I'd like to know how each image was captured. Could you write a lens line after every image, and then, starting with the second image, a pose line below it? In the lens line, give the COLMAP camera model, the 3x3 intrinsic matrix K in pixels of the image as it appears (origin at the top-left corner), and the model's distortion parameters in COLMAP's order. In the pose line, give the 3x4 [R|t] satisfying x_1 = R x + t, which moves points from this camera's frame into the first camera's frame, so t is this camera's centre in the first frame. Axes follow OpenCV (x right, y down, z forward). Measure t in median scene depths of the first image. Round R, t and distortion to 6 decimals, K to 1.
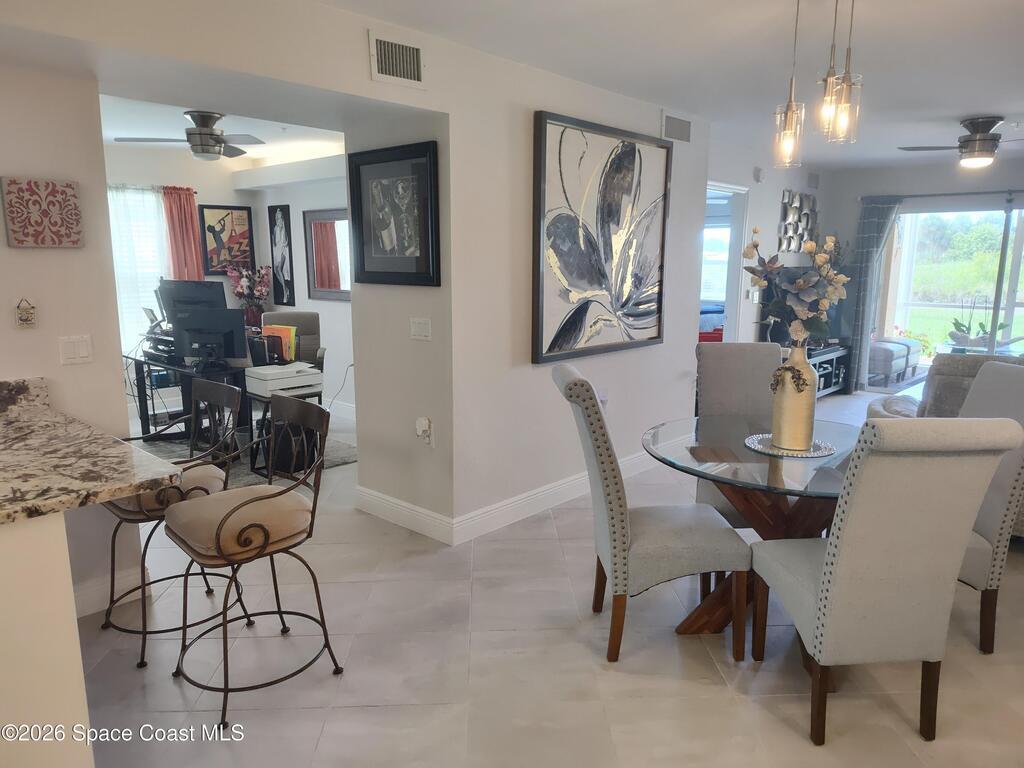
lens RADIAL K [[699.0, 0, 516.3], [0, 699.0, 392.8], [0, 0, 1]] dist [0.045802, -0.053639]
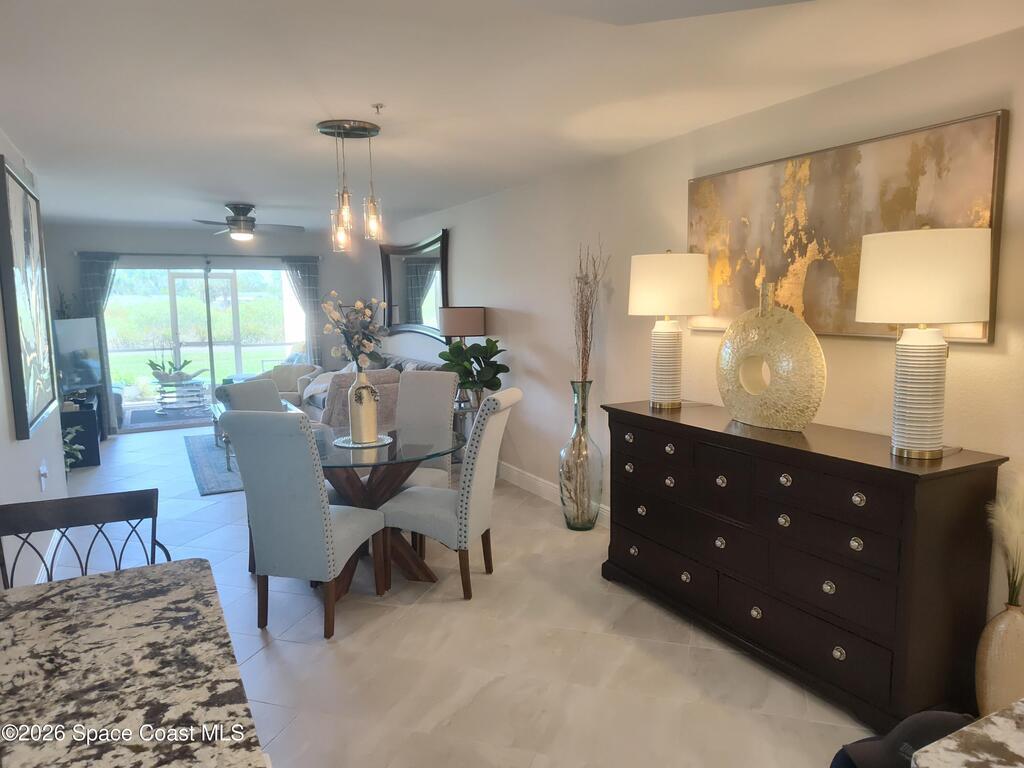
lens RADIAL K [[699.0, 0, 516.3], [0, 699.0, 392.8], [0, 0, 1]] dist [0.045802, -0.053639]
pose [[0.340858, -0.132565, 0.930722, -0.543278], [0.192464, 0.978879, 0.068938, -0.039425], [-0.920203, 0.155633, 0.359173, 0.119088]]
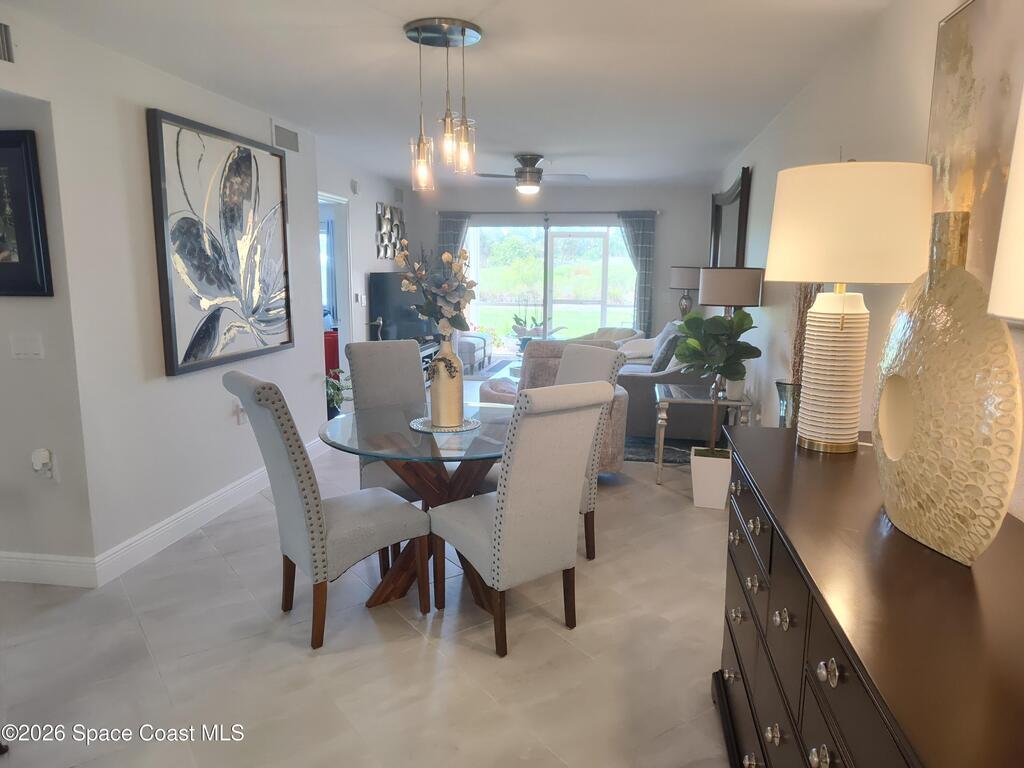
lens RADIAL K [[699.0, 0, 516.3], [0, 699.0, 392.8], [0, 0, 1]] dist [0.045802, -0.053639]
pose [[0.837131, -0.096380, 0.538444, -0.094279], [0.099773, 0.994746, 0.022938, 0.004819], [-0.537826, 0.034520, 0.842349, -0.040602]]
